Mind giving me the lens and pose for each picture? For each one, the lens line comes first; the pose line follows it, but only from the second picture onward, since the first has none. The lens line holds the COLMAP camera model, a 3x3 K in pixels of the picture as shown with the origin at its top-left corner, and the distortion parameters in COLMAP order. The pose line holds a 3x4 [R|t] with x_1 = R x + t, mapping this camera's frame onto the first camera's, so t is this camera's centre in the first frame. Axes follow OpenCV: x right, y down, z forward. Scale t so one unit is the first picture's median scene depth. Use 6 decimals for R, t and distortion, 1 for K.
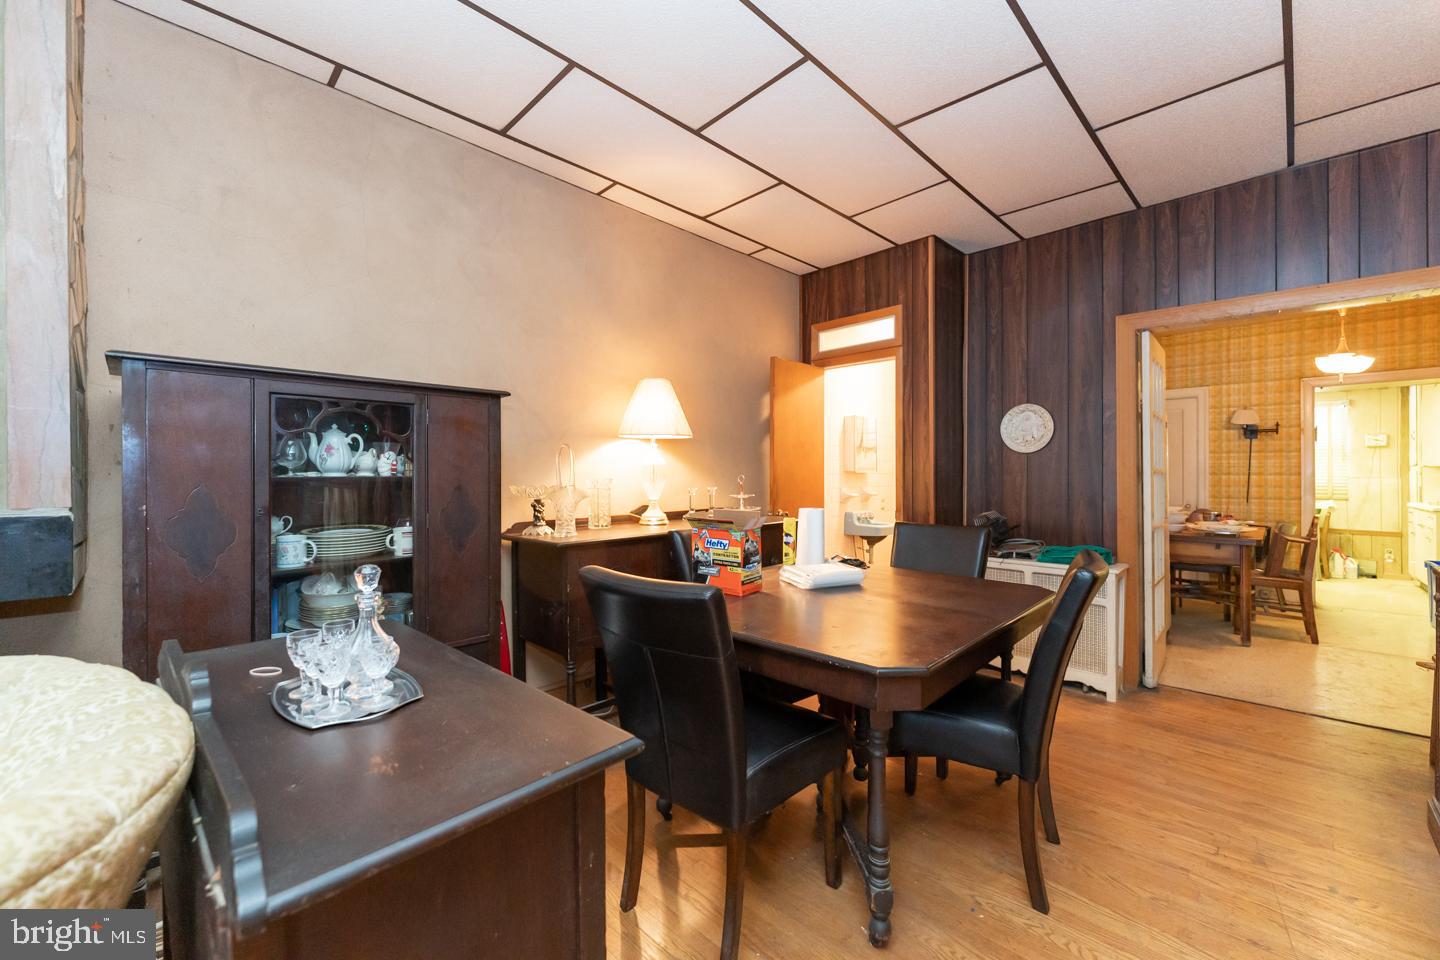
lens RADIAL K [[577.2, 0, 716.5], [0, 577.2, 473.9], [0, 0, 1]] dist [-0.001114, 0.000834]
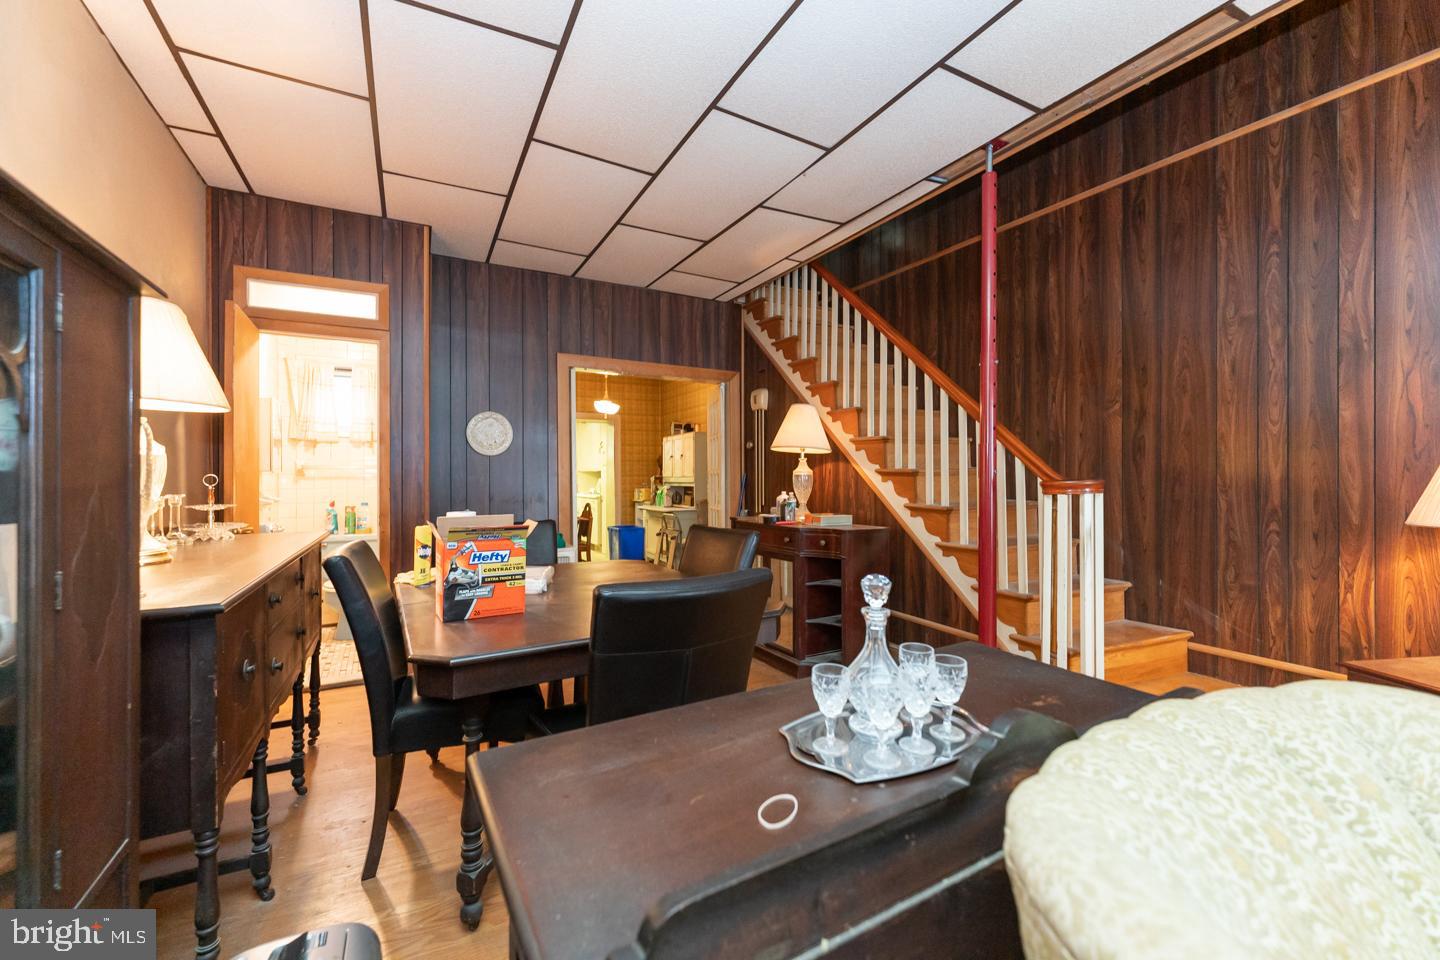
lens RADIAL K [[577.2, 0, 711.9], [0, 577.2, 473.1], [0, 0, 1]] dist [-0.001114, 0.000834]
pose [[0.295244, 0.006851, 0.955397, -0.365967], [-0.000009, 0.999974, -0.007167, 0.004413], [-0.955422, 0.002107, 0.295236, 0.244717]]
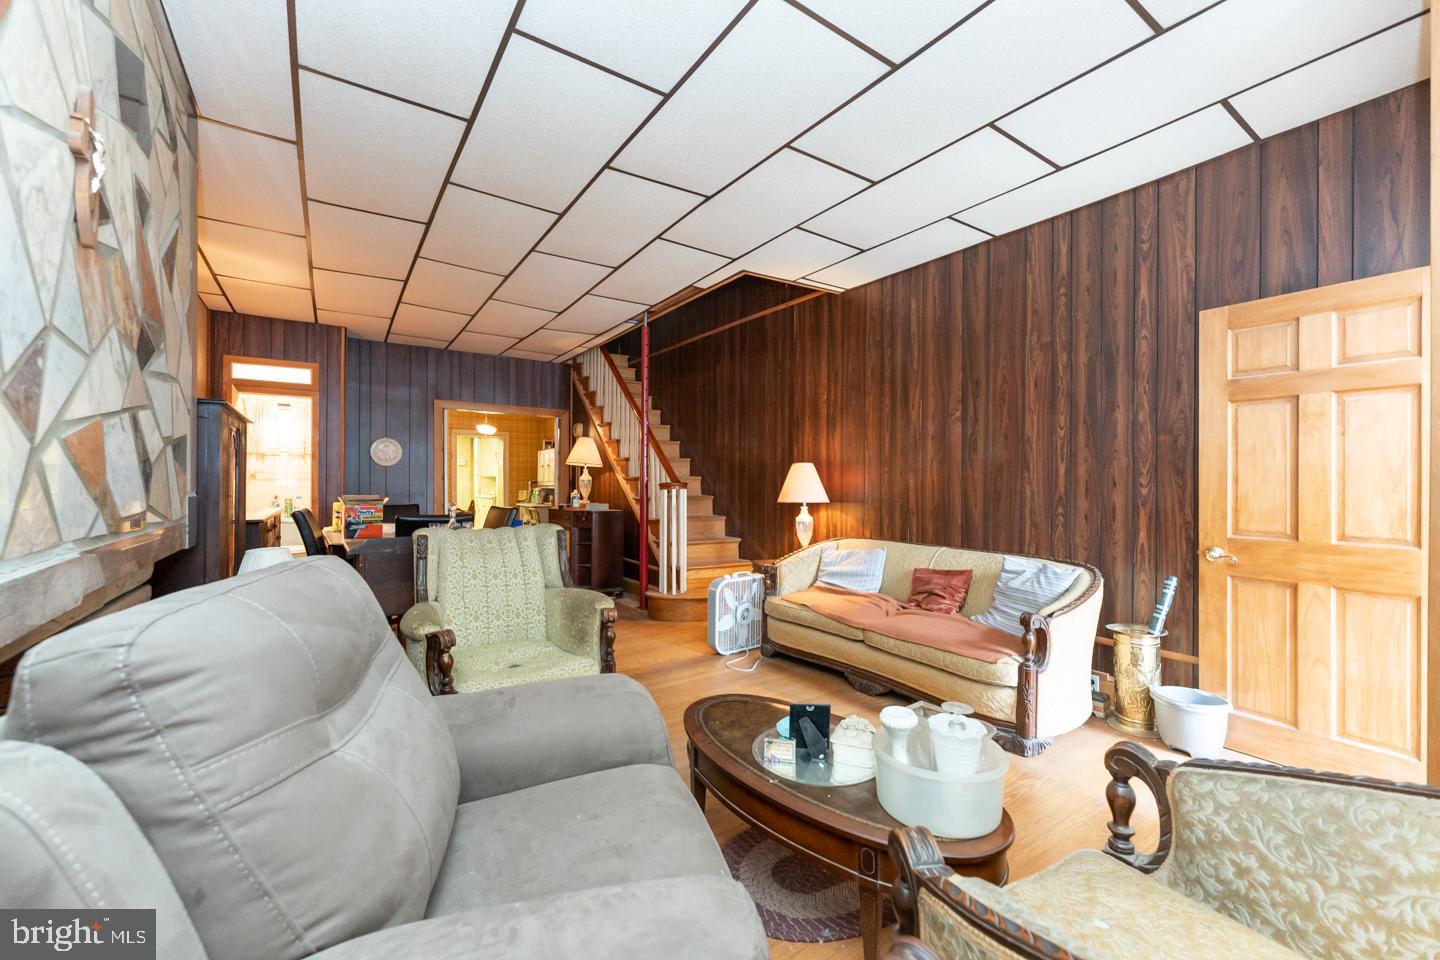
lens RADIAL K [[577.2, 0, 715.0], [0, 577.2, 480.8], [0, 0, 1]] dist [-0.001114, 0.000834]
pose [[0.196396, 0.006178, 0.980505, -0.894241], [-0.007355, 0.999961, -0.004827, 0.008594], [-0.980497, -0.006263, 0.196434, -0.285921]]
